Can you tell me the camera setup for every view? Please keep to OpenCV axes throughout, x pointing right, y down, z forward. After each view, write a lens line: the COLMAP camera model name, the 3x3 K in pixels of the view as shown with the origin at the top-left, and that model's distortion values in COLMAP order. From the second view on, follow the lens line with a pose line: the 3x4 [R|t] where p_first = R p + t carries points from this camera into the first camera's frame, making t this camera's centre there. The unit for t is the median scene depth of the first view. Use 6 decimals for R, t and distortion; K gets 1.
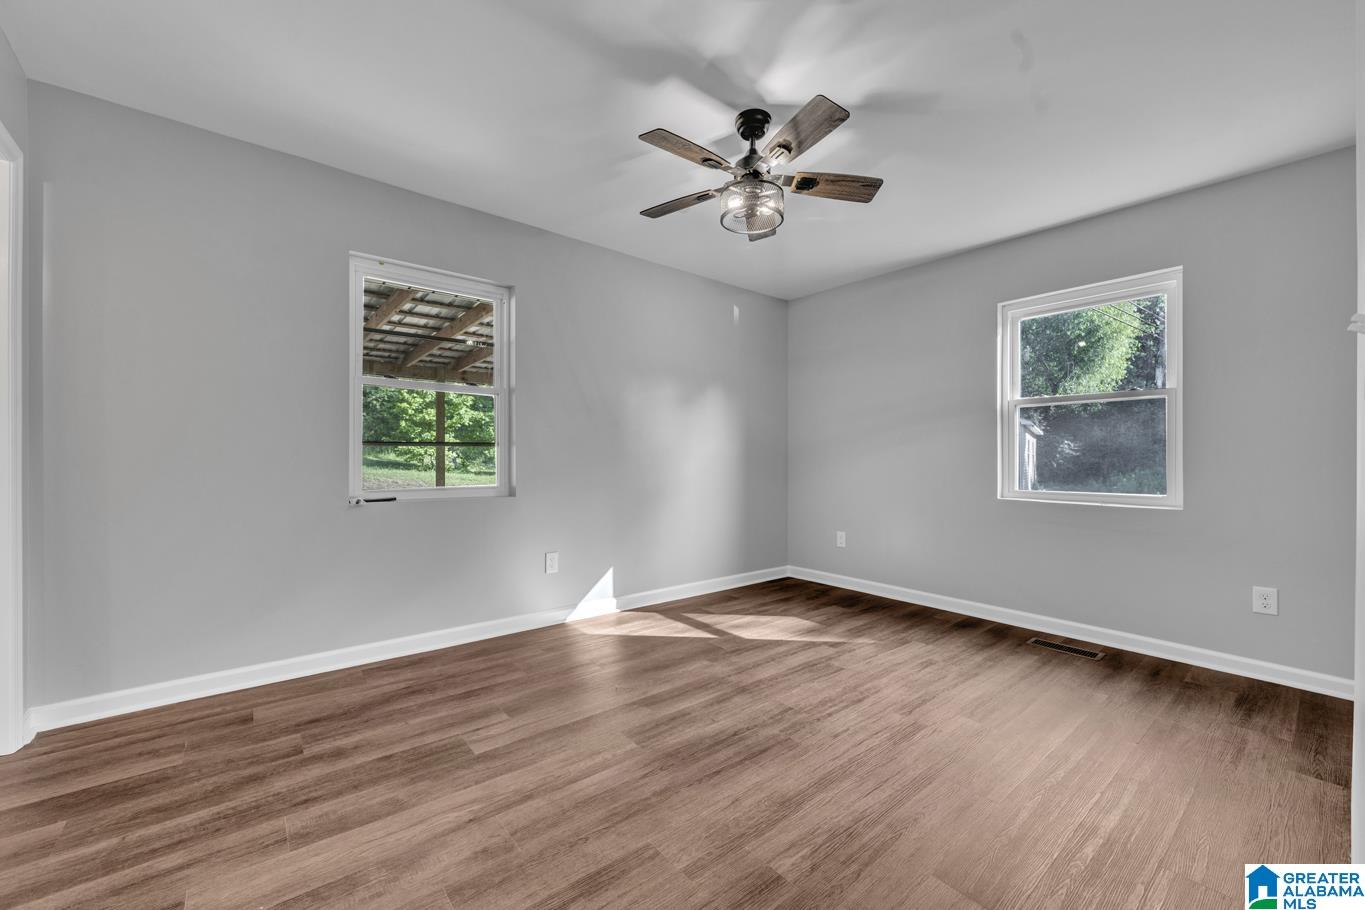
lens RADIAL K [[539.1, 0, 681.3], [0, 539.1, 460.6], [0, 0, 1]] dist [-0.001691, -0.000421]
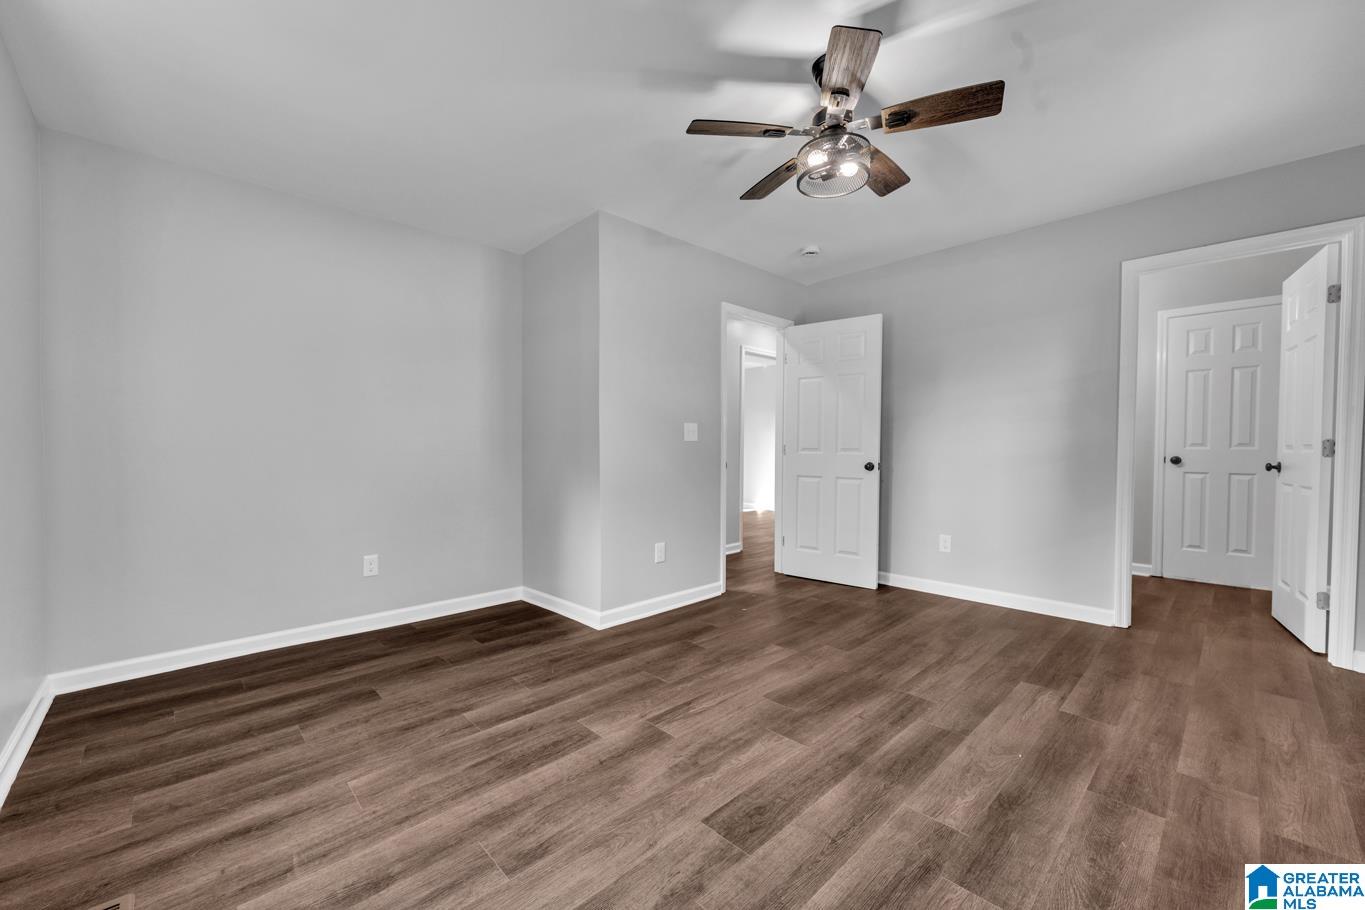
lens RADIAL K [[539.1, 0, 681.3], [0, 539.1, 460.6], [0, 0, 1]] dist [-0.001691, -0.000421]
pose [[-0.996832, -0.002418, -0.079494, 0.457206], [-0.004404, 0.999682, 0.024817, -0.006353], [0.079409, 0.025088, -0.996526, 1.912433]]
